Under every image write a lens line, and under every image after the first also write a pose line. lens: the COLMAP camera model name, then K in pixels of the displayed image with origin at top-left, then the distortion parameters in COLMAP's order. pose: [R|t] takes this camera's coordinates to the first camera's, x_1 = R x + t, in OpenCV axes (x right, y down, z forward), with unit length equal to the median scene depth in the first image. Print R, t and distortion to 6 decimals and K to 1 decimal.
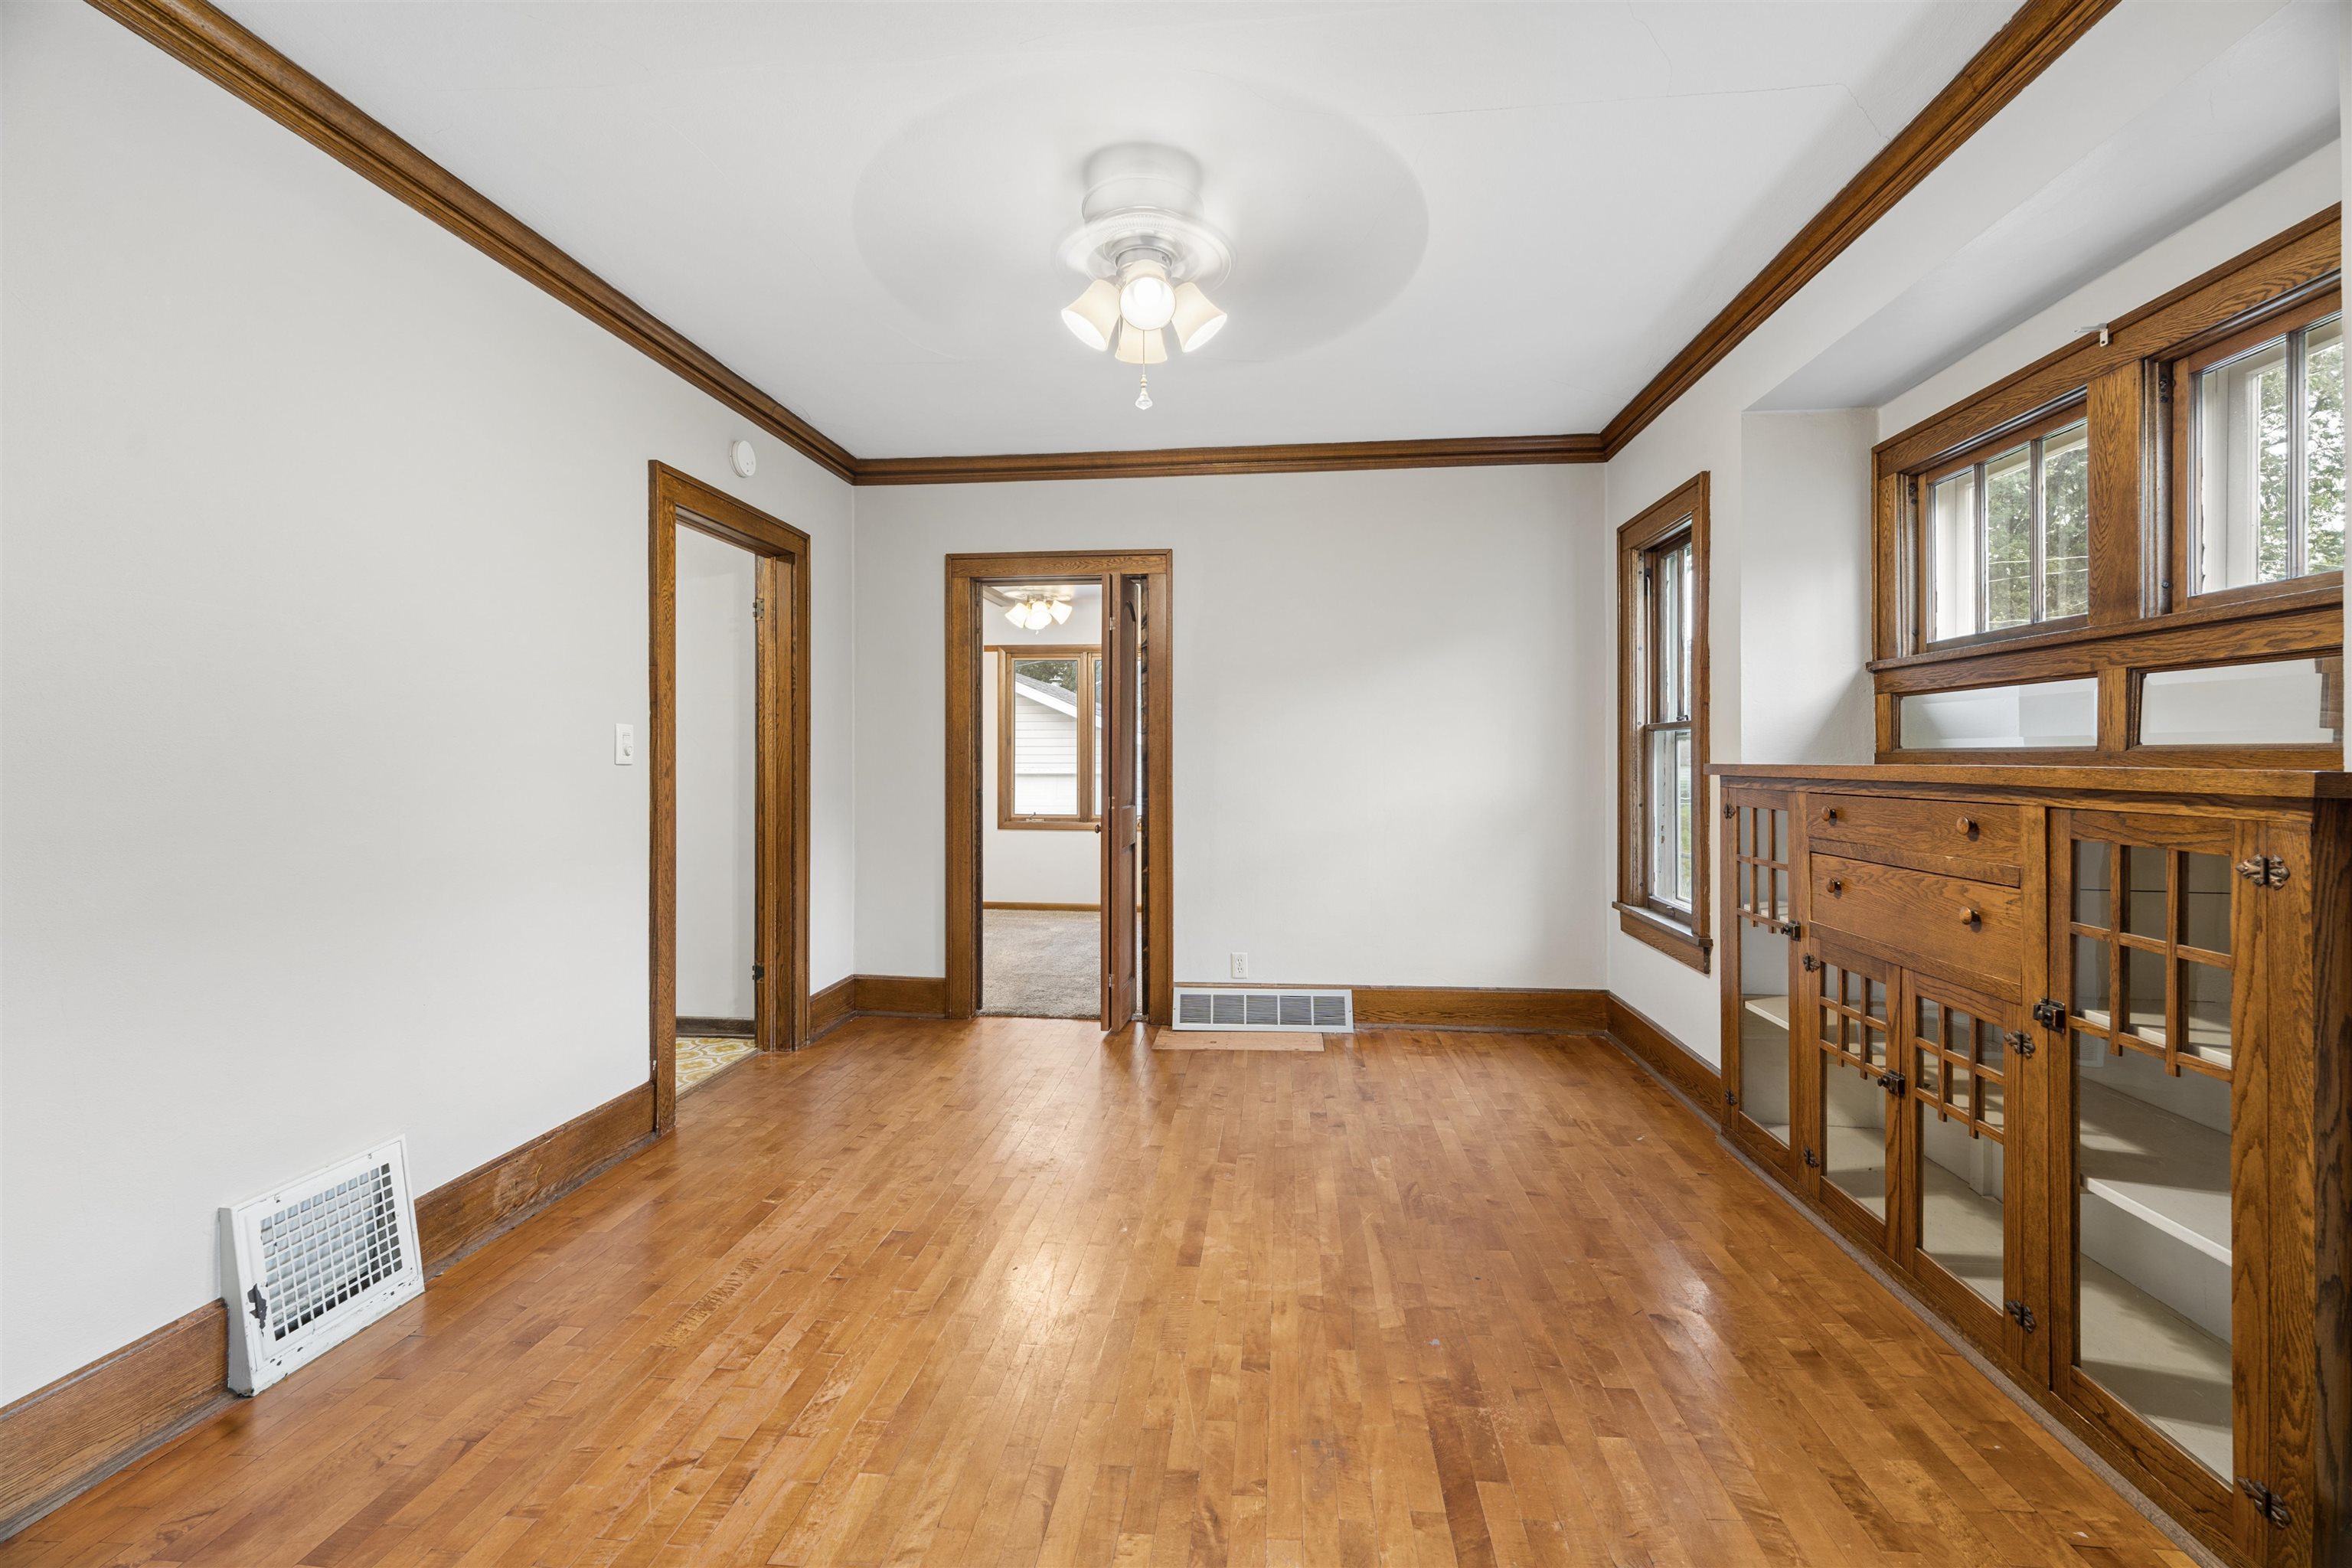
lens RADIAL K [[1016.9, 0, 1178.2], [0, 1016.9, 772.3], [0, 0, 1]] dist [0.001146, -0.000494]
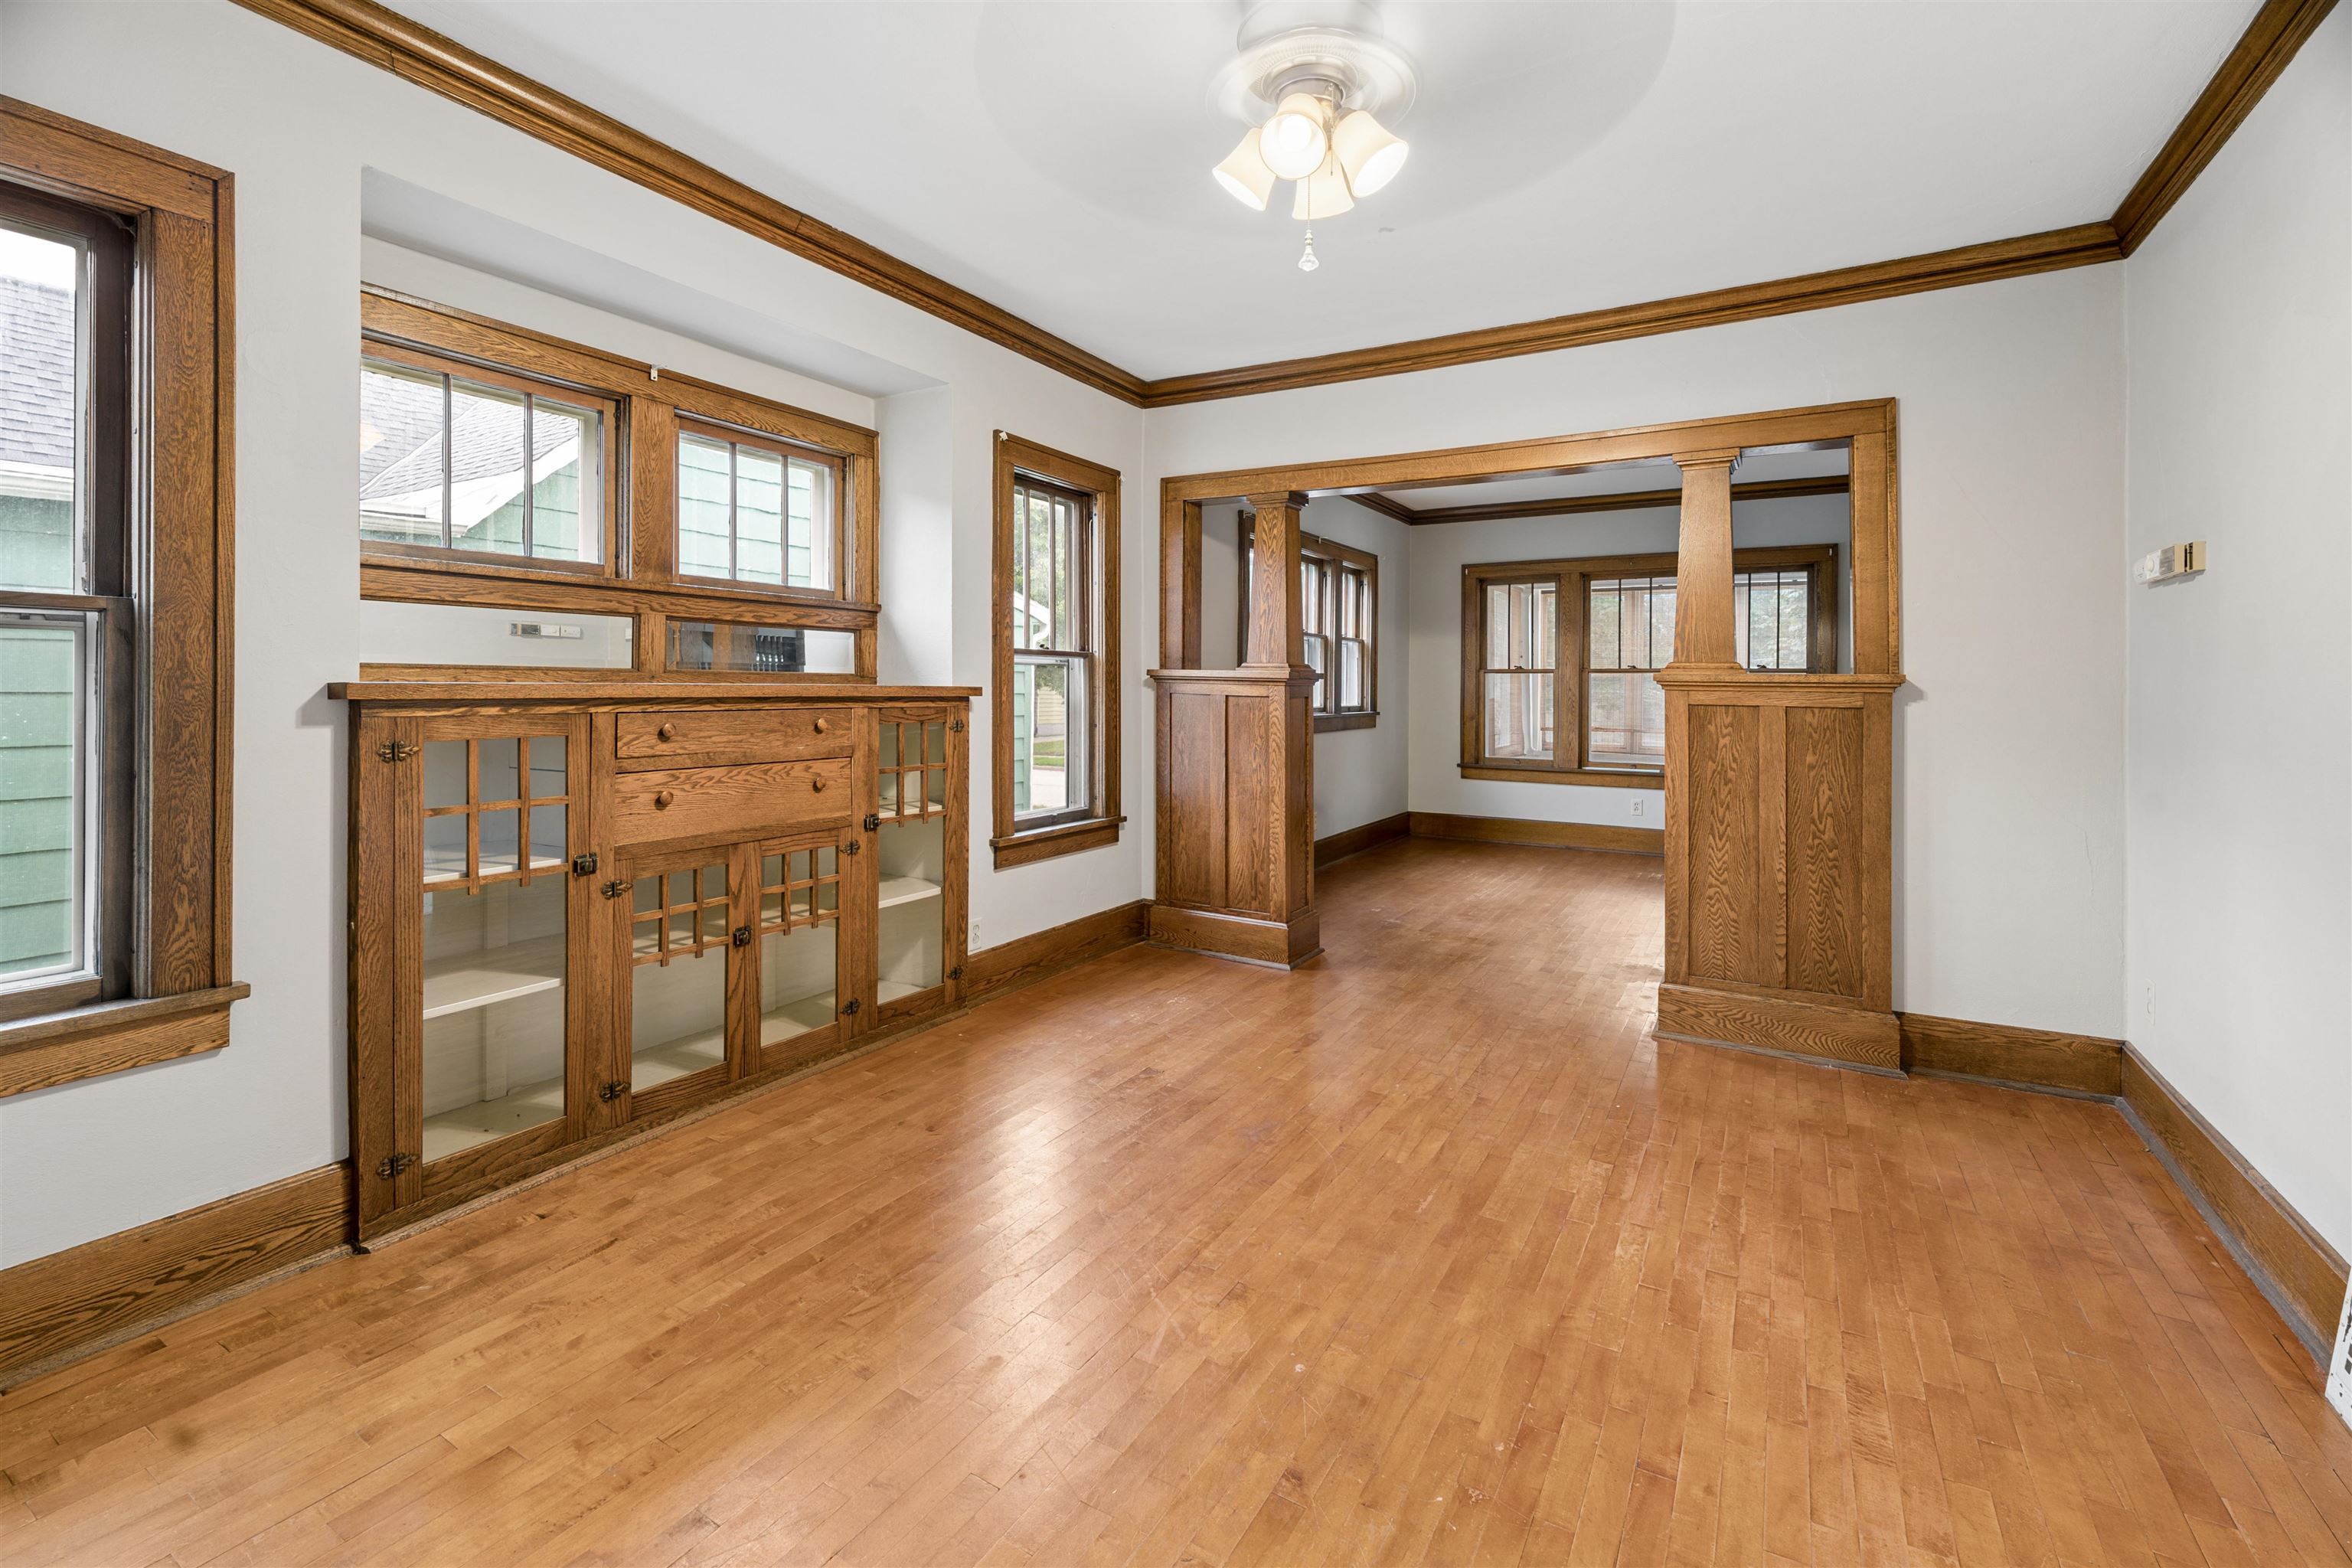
lens RADIAL K [[1020.4, 0, 1181.3], [0, 1020.4, 672.0], [0, 0, 1]] dist [0.000178, -0.000113]
pose [[-0.917163, -0.003514, 0.398497, -0.302340], [-0.004918, 0.999985, -0.002501, -0.022384], [-0.398482, -0.004253, -0.917166, 1.986805]]
